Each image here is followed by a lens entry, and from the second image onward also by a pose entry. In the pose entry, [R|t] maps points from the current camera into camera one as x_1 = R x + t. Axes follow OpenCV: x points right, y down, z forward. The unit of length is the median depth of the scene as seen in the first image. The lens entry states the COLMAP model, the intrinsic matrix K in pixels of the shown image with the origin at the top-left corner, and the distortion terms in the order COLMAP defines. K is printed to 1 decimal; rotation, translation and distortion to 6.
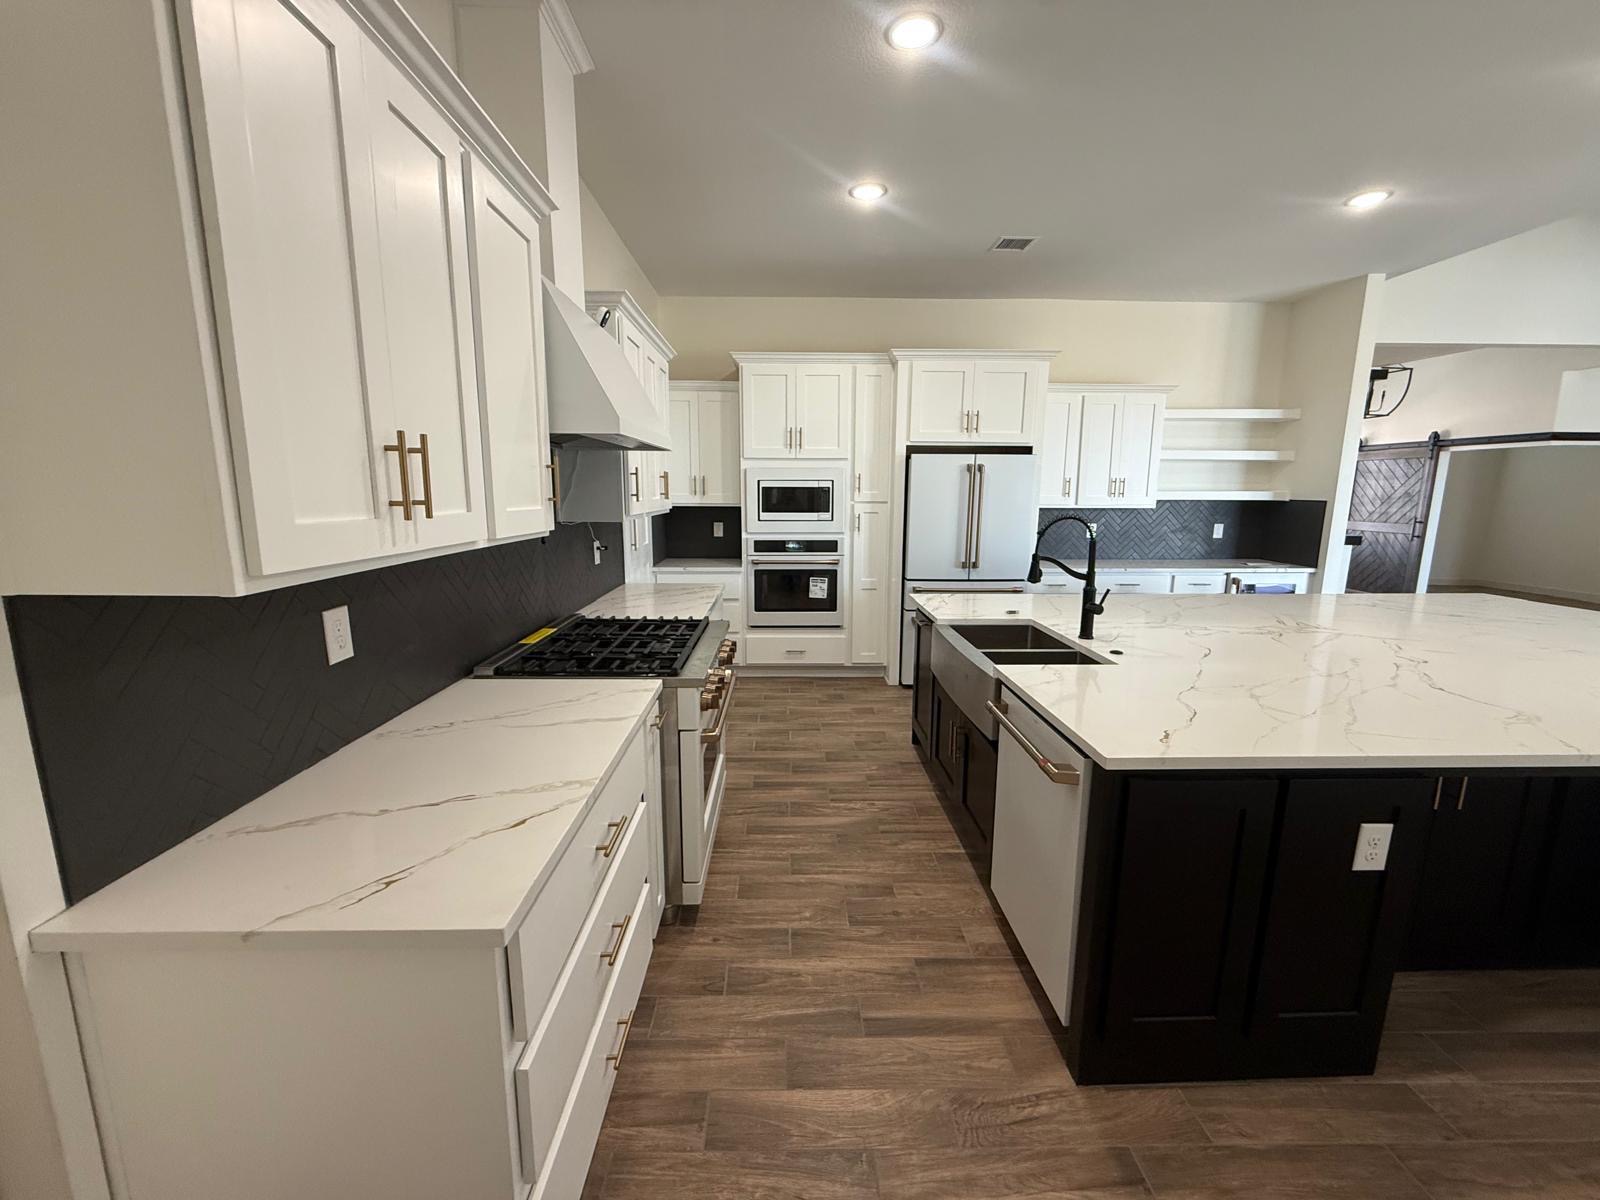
lens RADIAL K [[636.4, 0, 800.9], [0, 636.4, 599.2], [0, 0, 1]] dist [-0.000456, 0.000526]
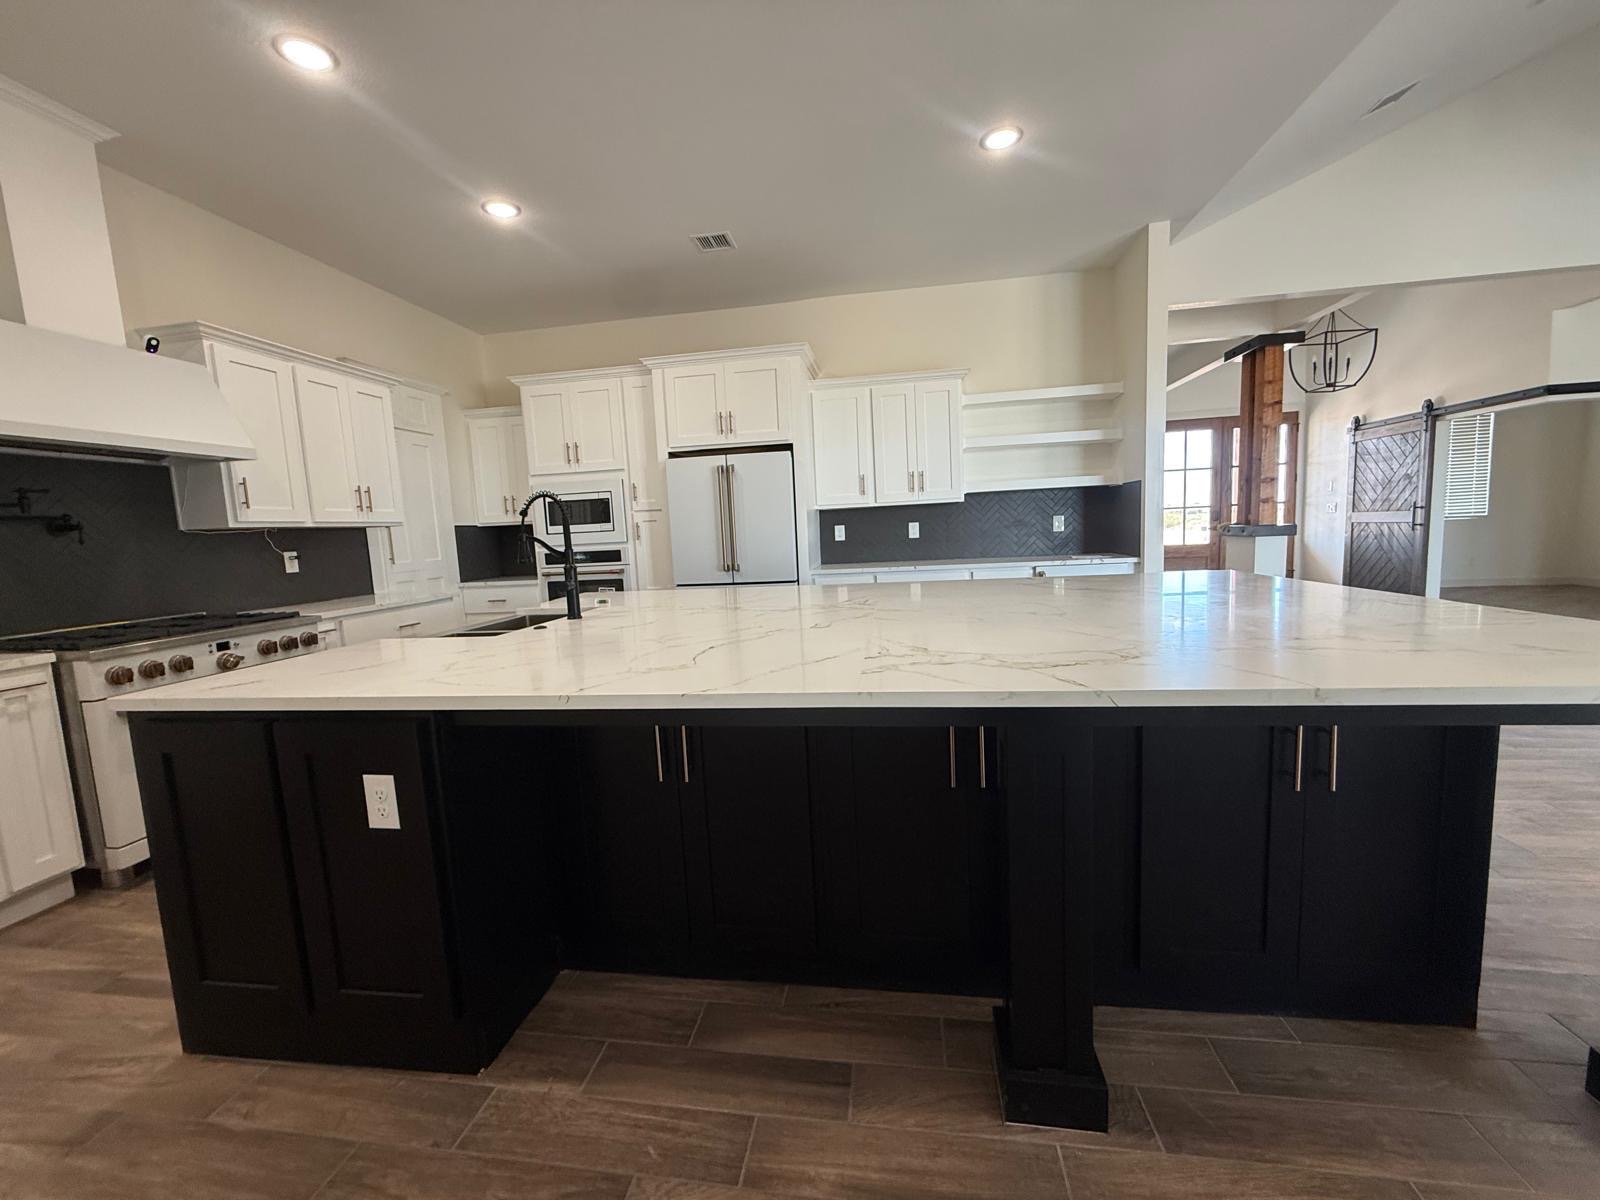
lens RADIAL K [[636.4, 0, 803.2], [0, 636.4, 600.5], [0, 0, 1]] dist [-0.000456, 0.000526]
pose [[0.983230, -0.031212, -0.179679, 0.520137], [0.021202, 0.998128, -0.057363, 0.051905], [0.181133, 0.052591, 0.982051, 0.062303]]
